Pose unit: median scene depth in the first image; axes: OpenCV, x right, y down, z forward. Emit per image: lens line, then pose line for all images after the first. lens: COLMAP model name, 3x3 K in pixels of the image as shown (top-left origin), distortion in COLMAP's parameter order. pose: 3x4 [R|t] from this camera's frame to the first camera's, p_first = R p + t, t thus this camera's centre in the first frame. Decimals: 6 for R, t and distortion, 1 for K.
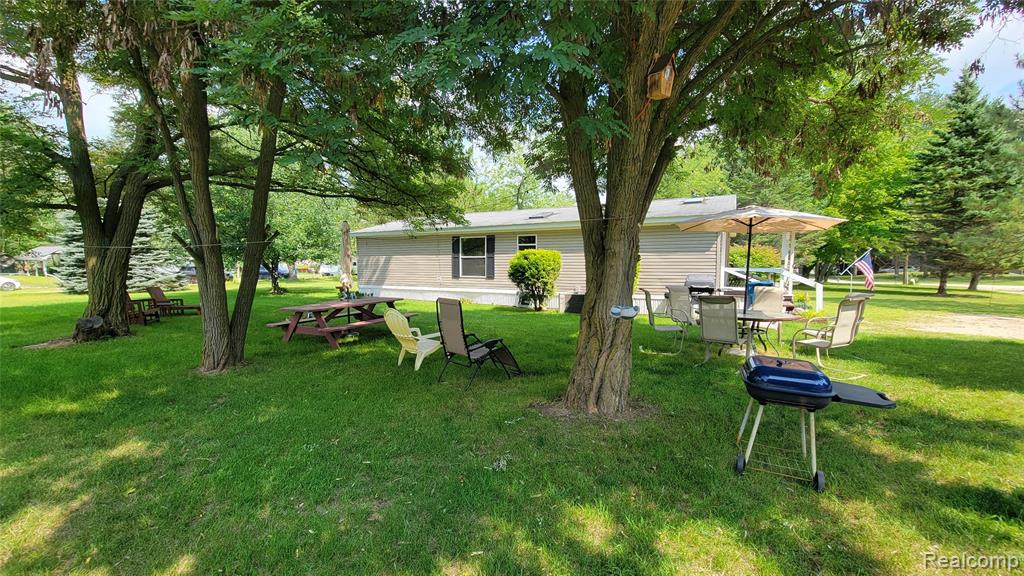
lens RADIAL K [[414.4, 0, 504.8], [0, 414.4, 290.8], [0, 0, 1]] dist [-0.006686, -0.000063]
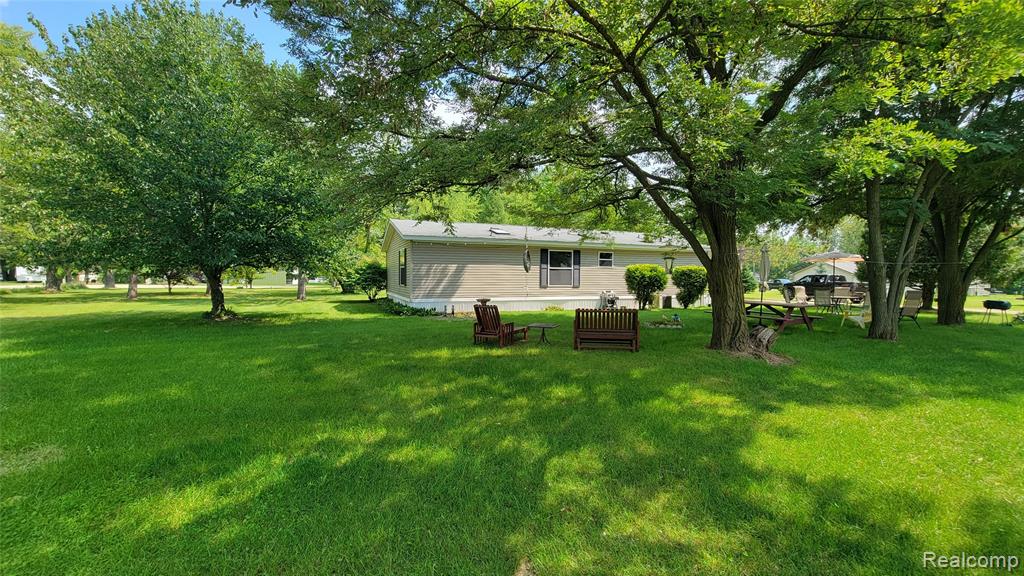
lens RADIAL K [[414.4, 0, 504.8], [0, 414.4, 290.8], [0, 0, 1]] dist [-0.006686, -0.000063]
pose [[0.611510, -0.021440, 0.790946, -1.042858], [0.042472, 0.999081, -0.005754, -0.020537], [-0.790096, 0.037112, 0.611859, 0.435535]]
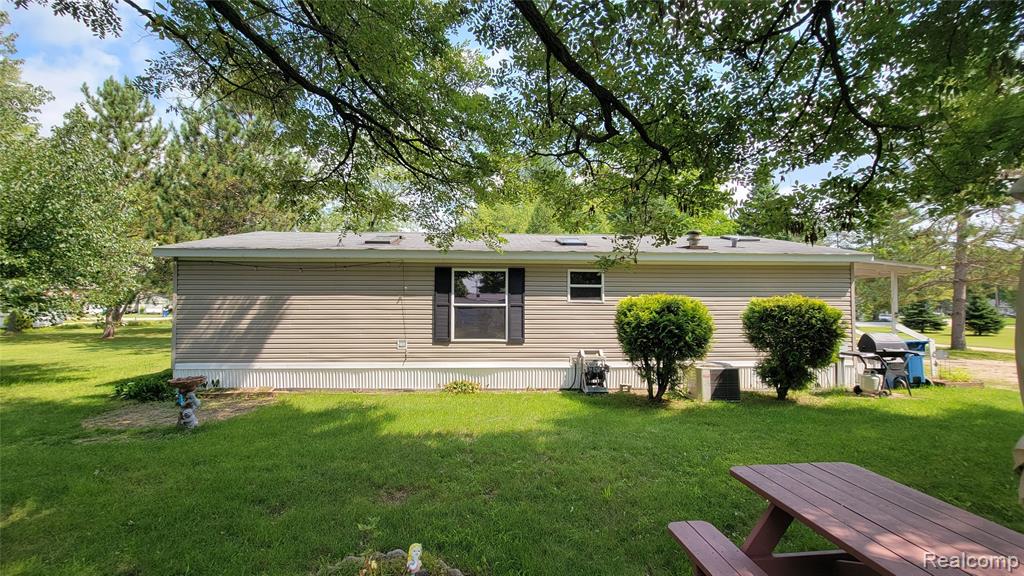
lens RADIAL K [[424.7, 0, 512.0], [0, 424.7, 288.0], [0, 0, 1]] dist [-0.029127, -0.000109]
pose [[0.844264, 0.014618, 0.535729, -0.343680], [0.029820, 0.996798, -0.074192, -0.059626], [-0.535098, 0.078613, 0.841124, 0.489690]]
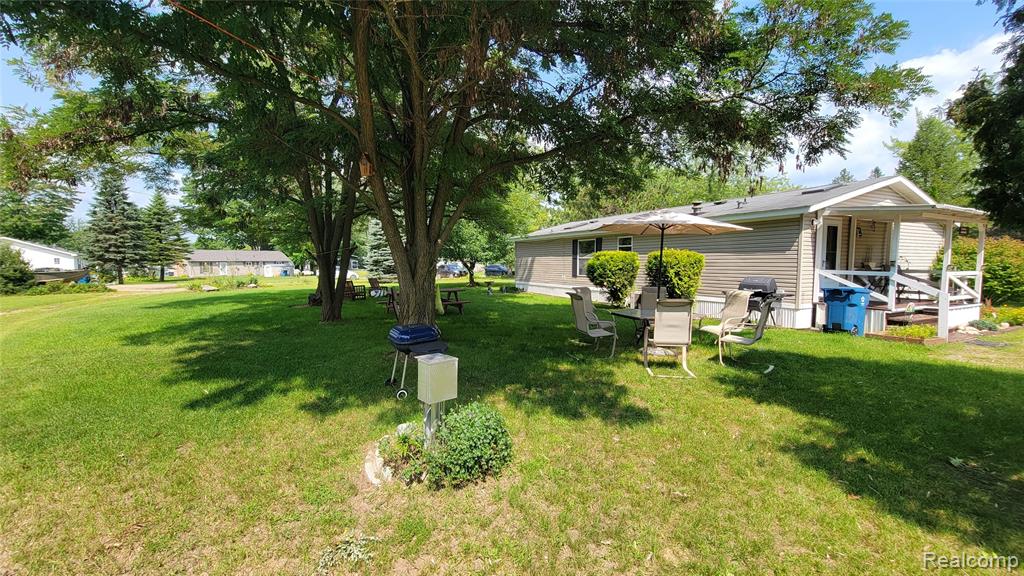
lens RADIAL K [[424.7, 0, 512.0], [0, 424.7, 288.0], [0, 0, 1]] dist [-0.029127, -0.000109]
pose [[0.835641, 0.035089, -0.548153, 0.370195], [-0.039218, 0.999222, 0.004177, 0.000259], [0.547873, 0.018007, 0.836367, -0.037332]]
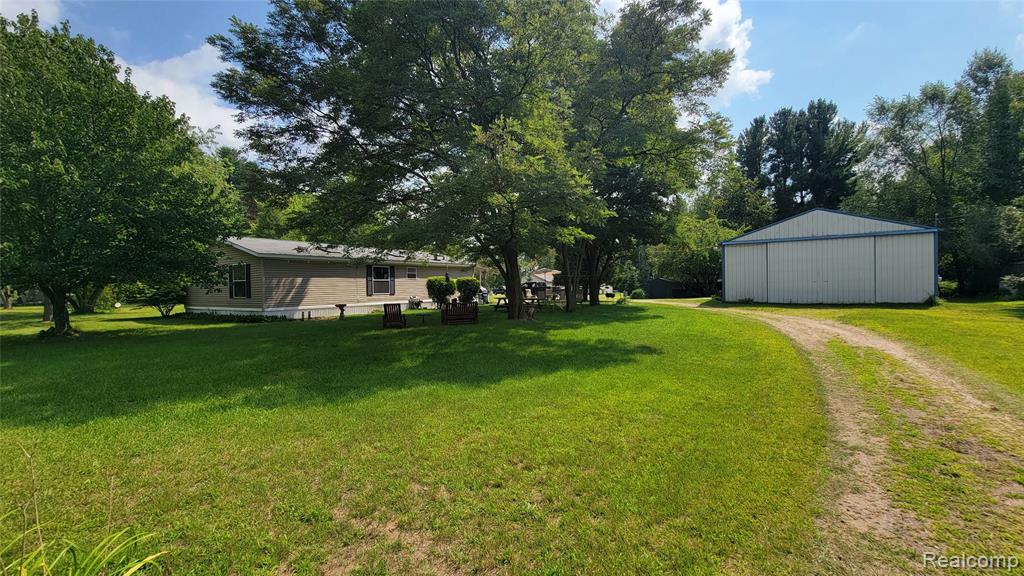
lens RADIAL K [[414.4, 0, 504.8], [0, 414.4, 290.8], [0, 0, 1]] dist [-0.006686, -0.000063]
pose [[0.047675, -0.011340, 0.998799, -1.478831], [0.079414, 0.996813, 0.007527, -0.020470], [-0.995701, 0.078960, 0.048423, 0.502083]]
